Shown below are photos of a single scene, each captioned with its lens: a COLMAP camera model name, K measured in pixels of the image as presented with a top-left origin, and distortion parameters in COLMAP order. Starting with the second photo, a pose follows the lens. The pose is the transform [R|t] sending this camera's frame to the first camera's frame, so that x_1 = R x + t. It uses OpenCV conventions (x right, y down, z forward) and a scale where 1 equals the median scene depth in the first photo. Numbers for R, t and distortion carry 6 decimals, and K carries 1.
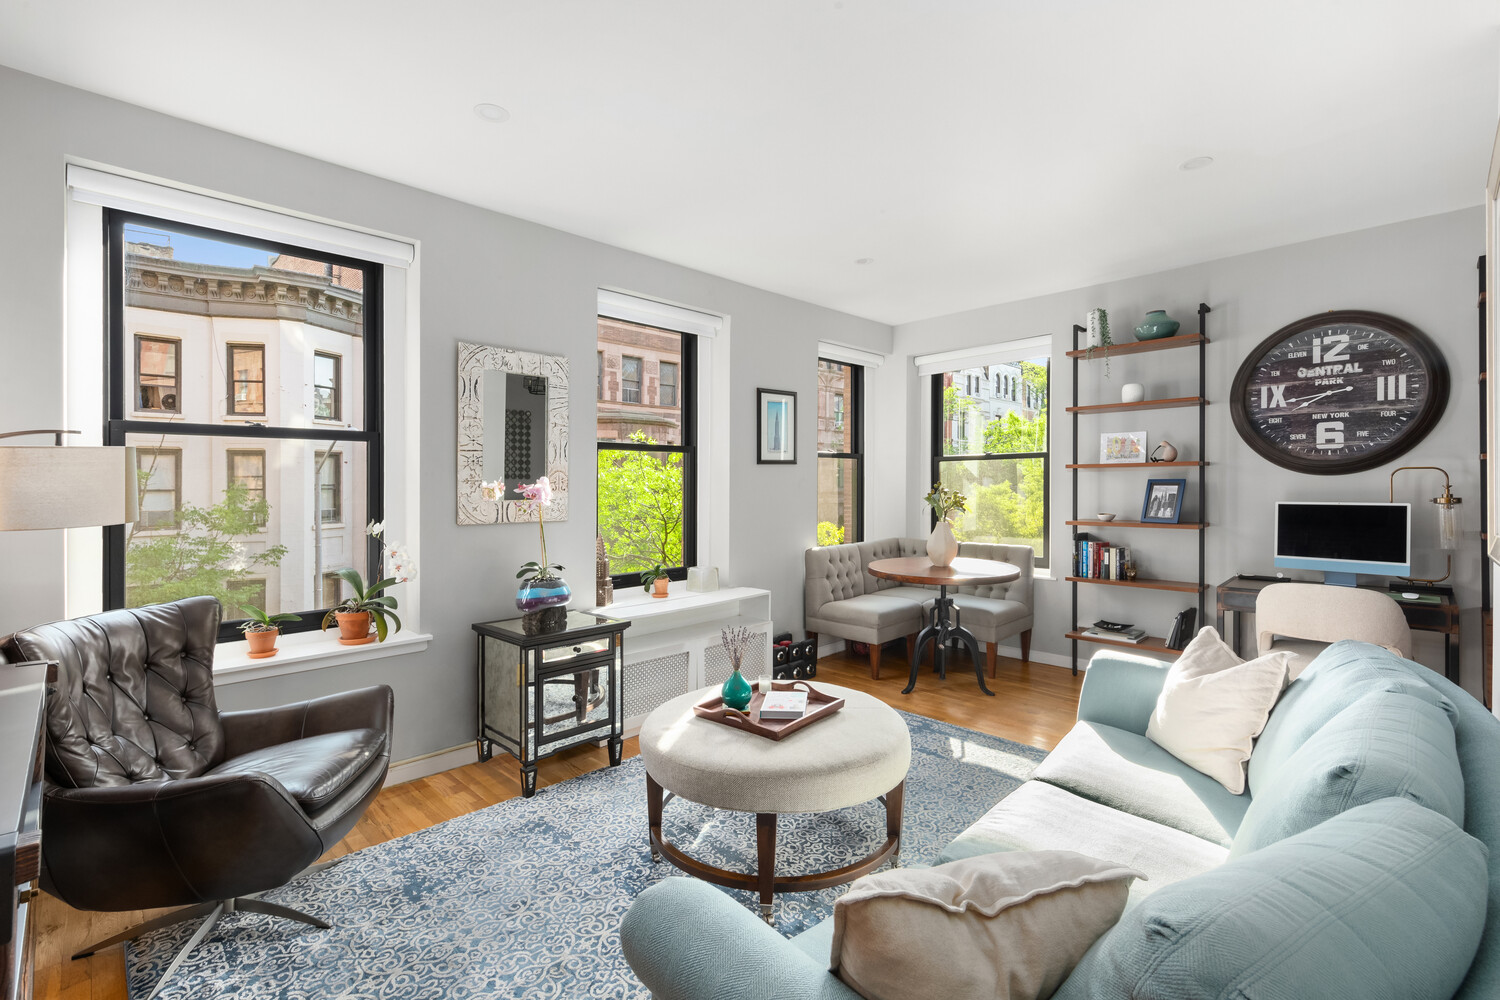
lens RADIAL K [[676.1, 0, 749.0], [0, 676.1, 494.0], [0, 0, 1]] dist [0.000619, 0.000175]
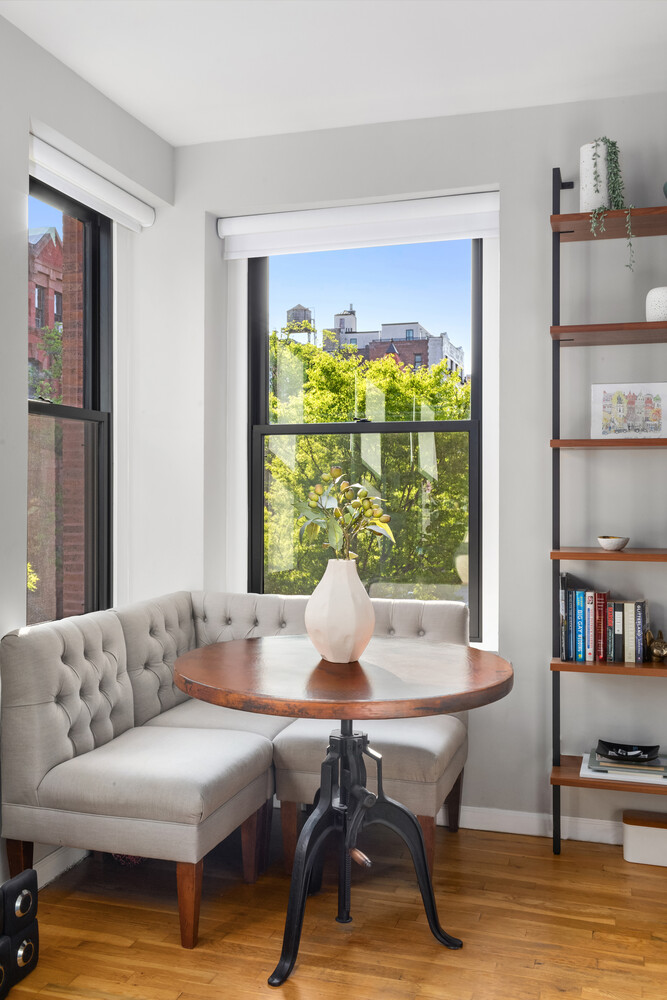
lens RADIAL K [[985.0, 0, 330.0], [0, 985.0, 502.2], [0, 0, 1]] dist [0.008281, 0.000000]
pose [[0.884354, 0.005082, 0.466789, -0.019554], [-0.002956, 0.999982, -0.005287, 0.008046], [-0.466808, 0.003296, 0.884353, 0.454558]]
